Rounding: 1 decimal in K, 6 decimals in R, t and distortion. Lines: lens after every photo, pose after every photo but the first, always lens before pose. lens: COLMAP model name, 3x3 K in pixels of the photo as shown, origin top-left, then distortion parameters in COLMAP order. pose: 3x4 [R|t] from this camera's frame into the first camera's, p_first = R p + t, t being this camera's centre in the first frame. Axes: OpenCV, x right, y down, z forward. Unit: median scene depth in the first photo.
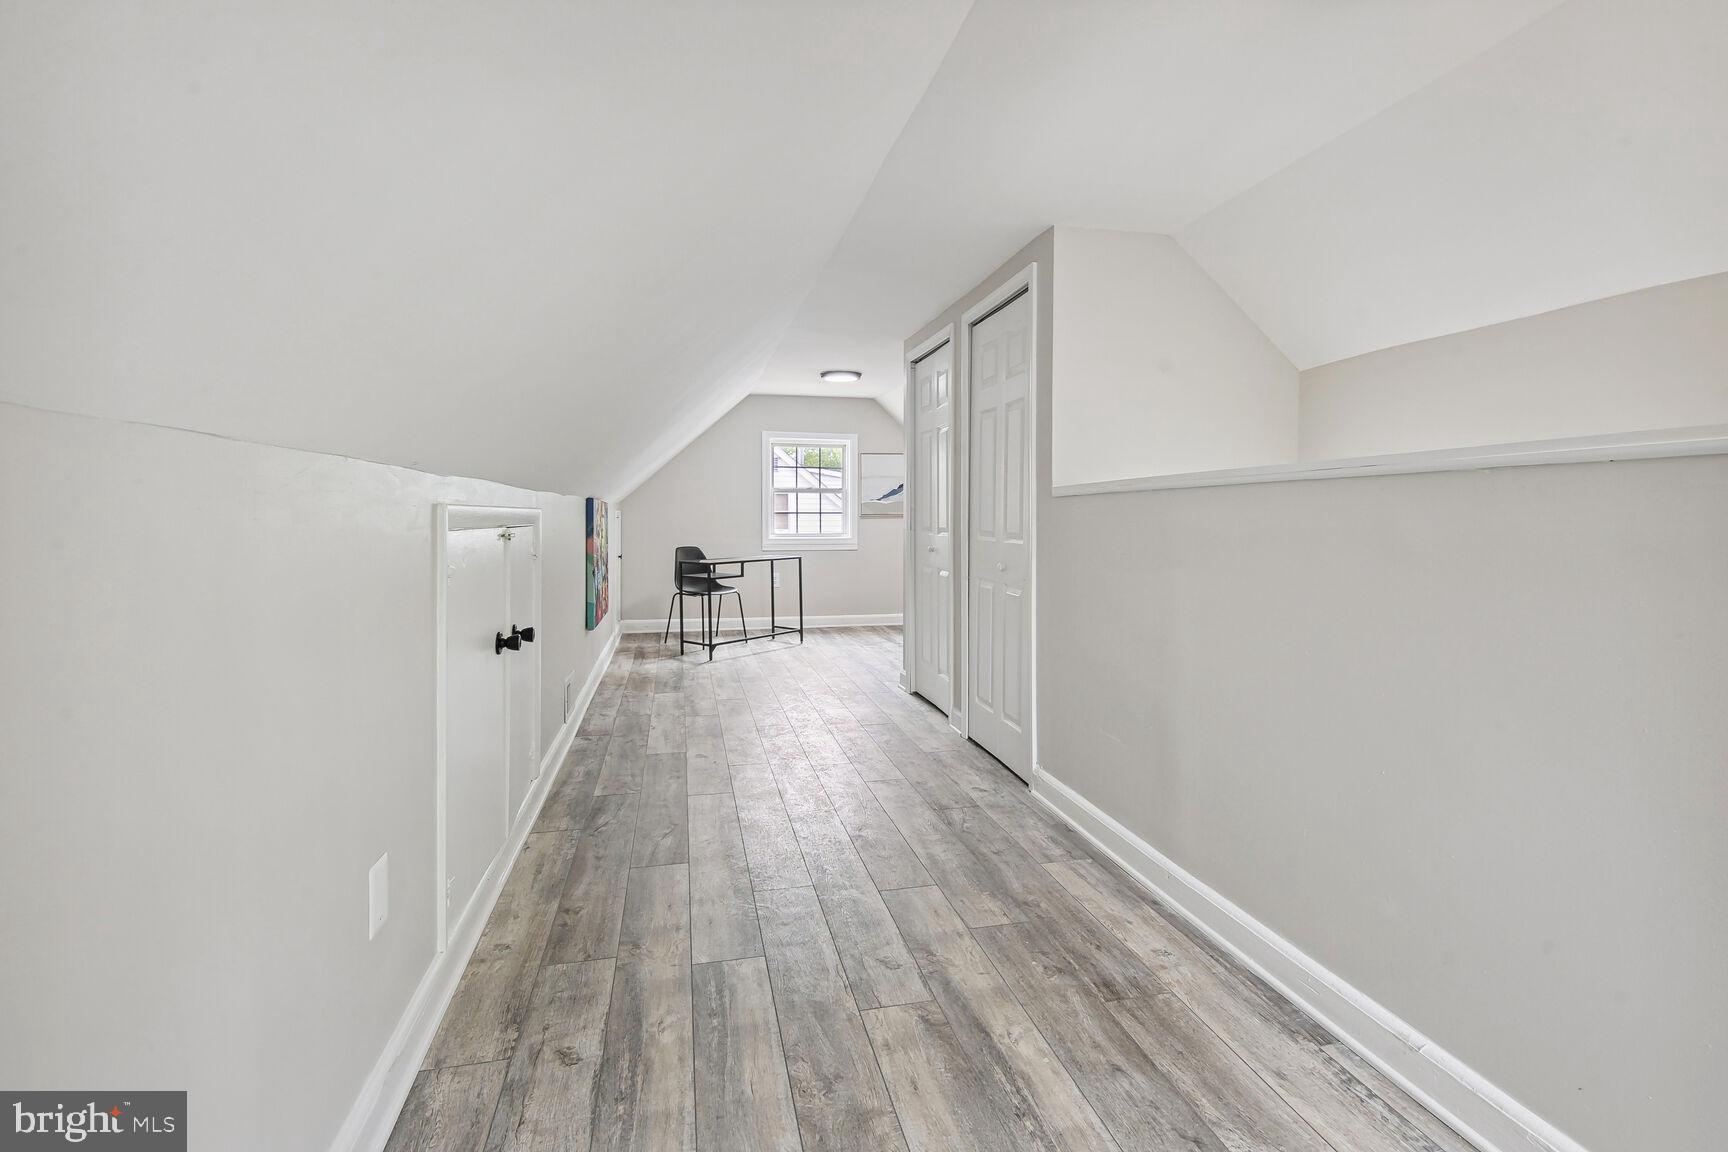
lens RADIAL K [[795.7, 0, 901.1], [0, 795.7, 527.7], [0, 0, 1]] dist [-0.000858, -0.000110]
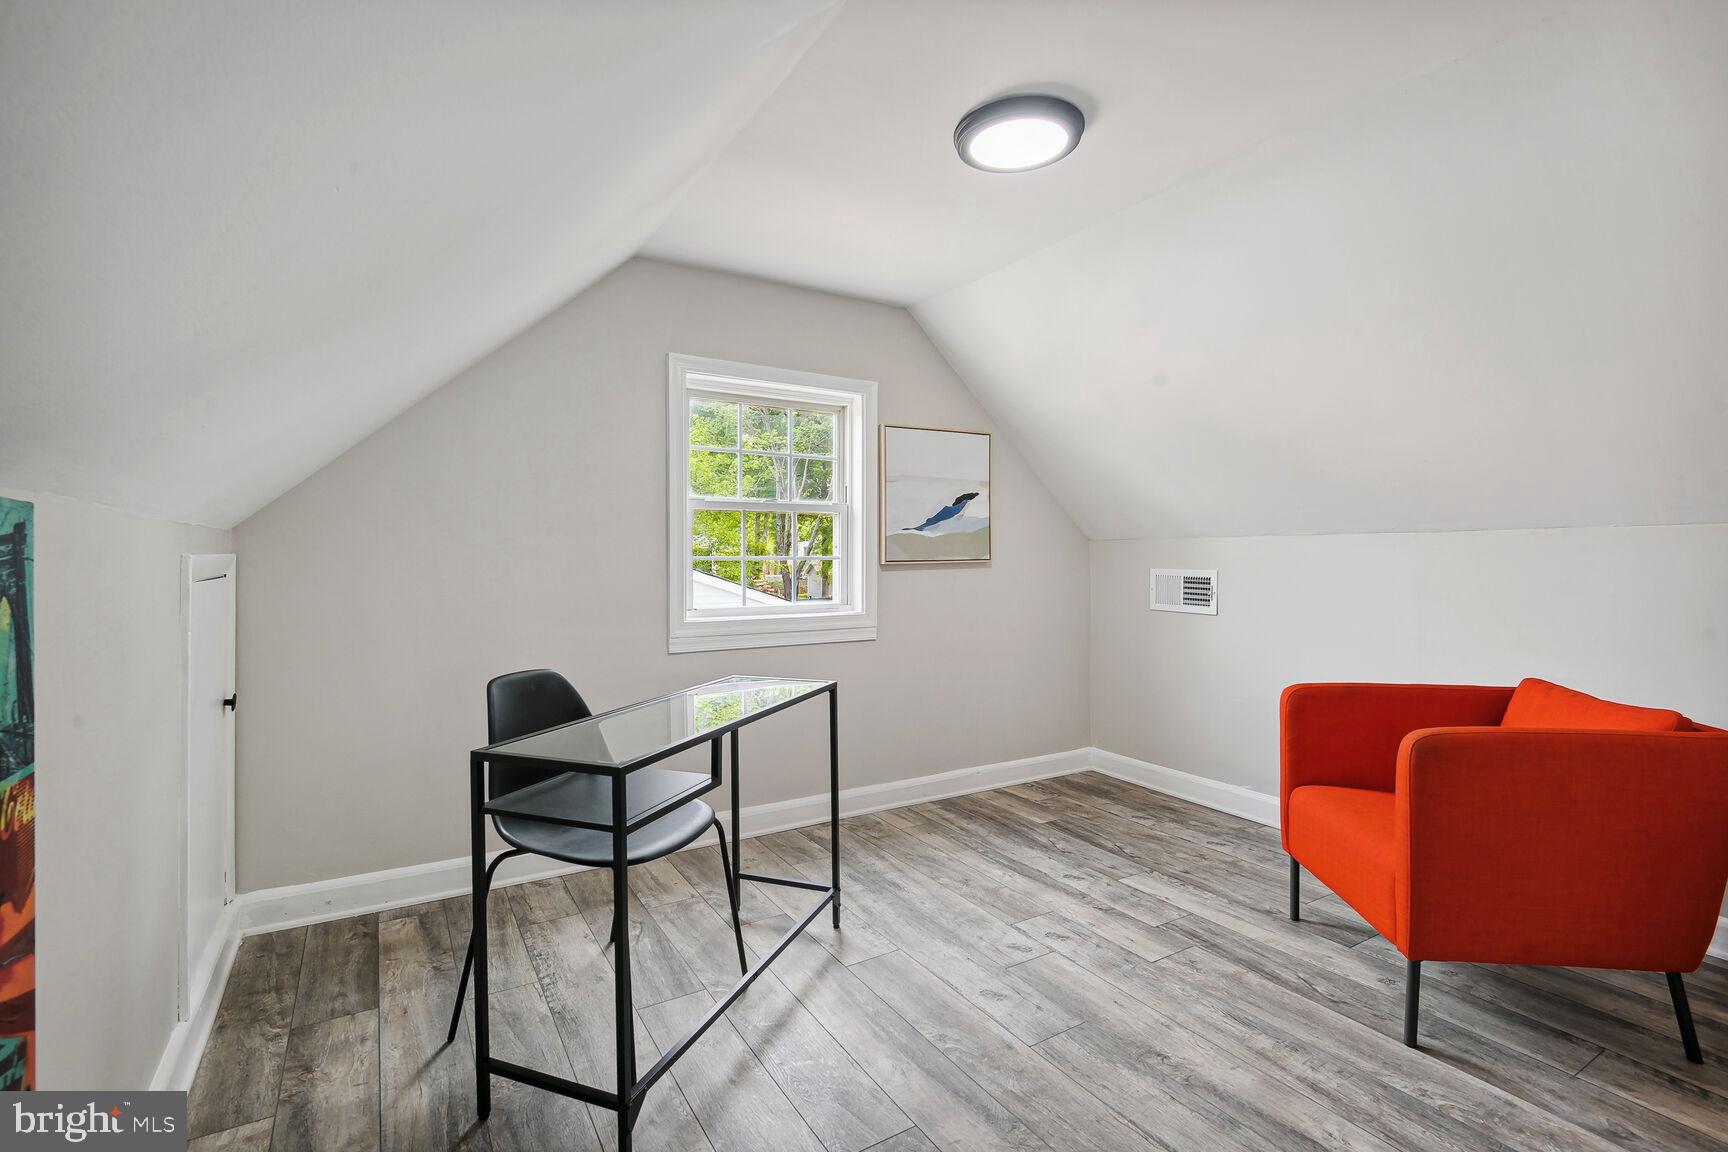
lens RADIAL K [[794.6, 0, 864.6], [0, 794.6, 565.9], [0, 0, 1]] dist [0.029700, -0.000327]
pose [[0.966381, -0.007645, 0.257002, -0.192212], [0.010034, 0.999918, -0.007982, -0.011406], [-0.256920, 0.010292, 0.966378, 0.619238]]
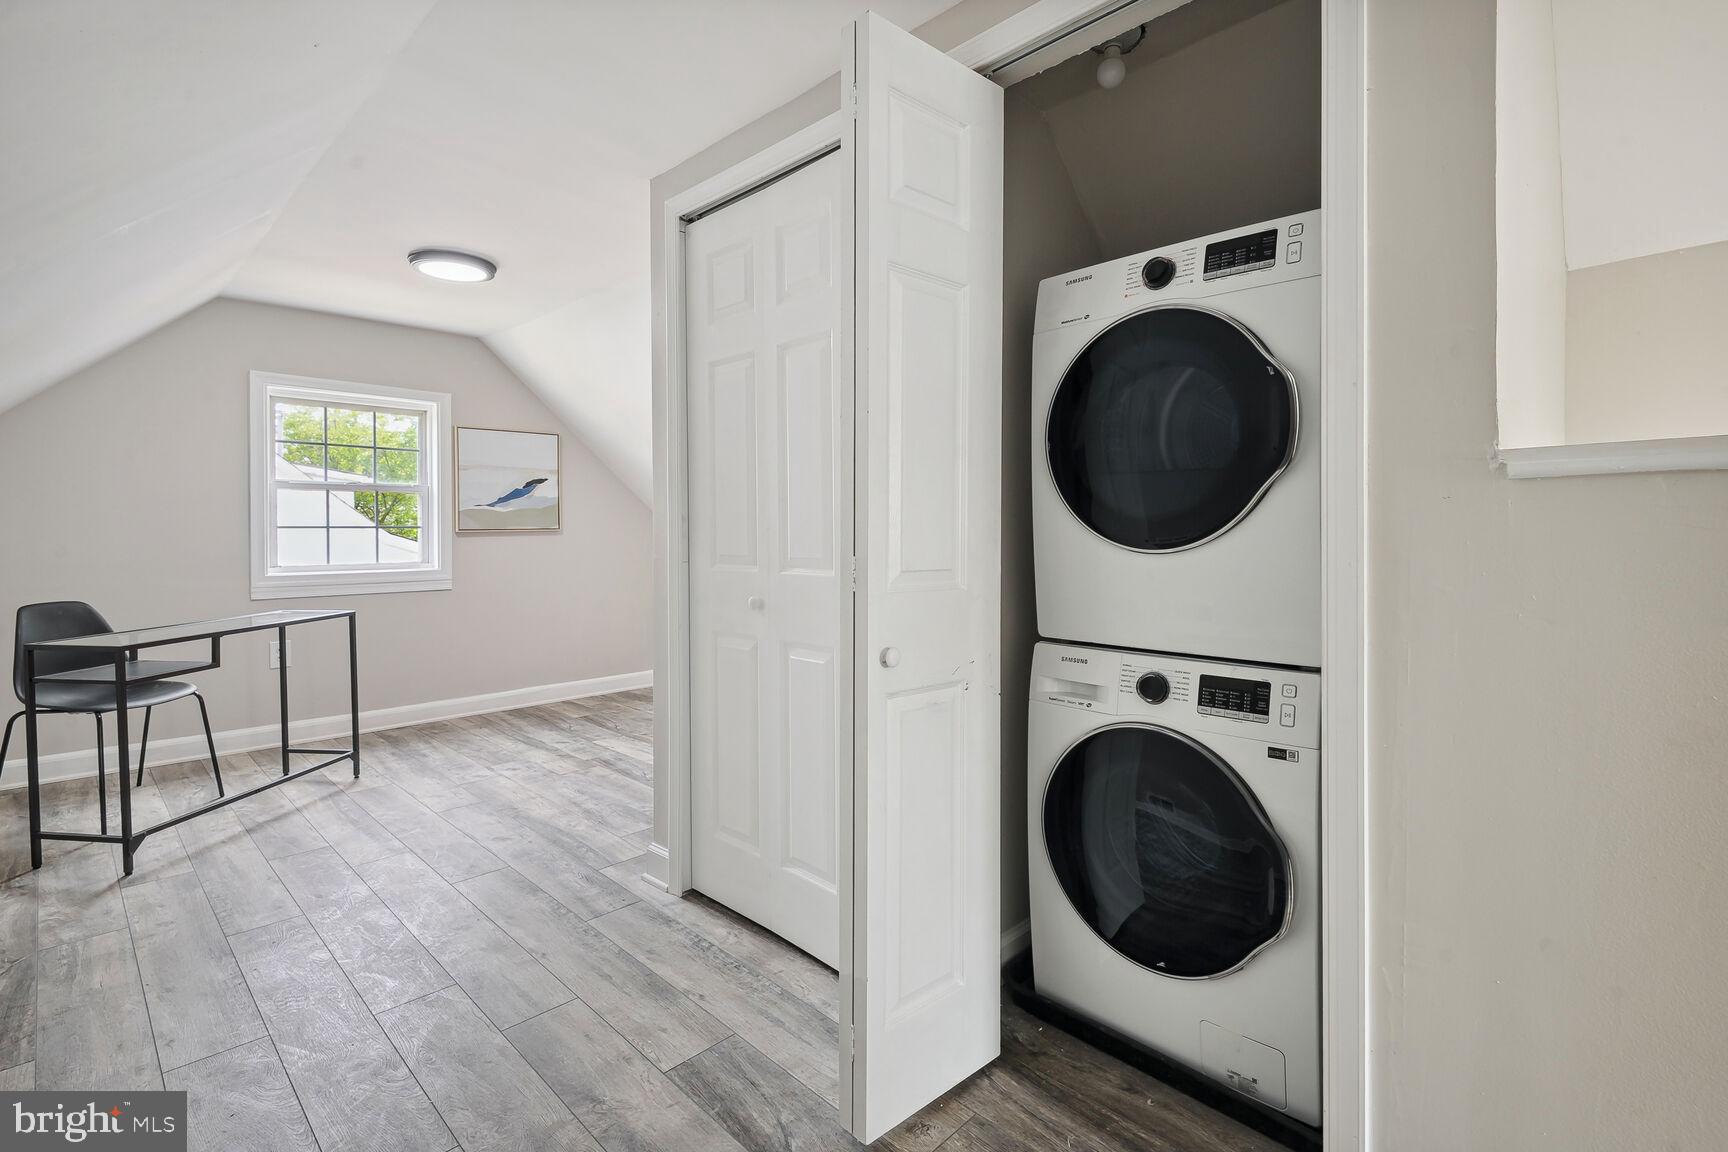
lens RADIAL K [[787.8, 0, 893.7], [0, 787.8, 540.2], [0, 0, 1]] dist [-0.017538, 0.000215]
pose [[0.850165, -0.009549, 0.526430, -0.089173], [0.009125, 0.999953, 0.003401, -0.008544], [-0.526437, 0.001912, 0.850212, 0.361824]]
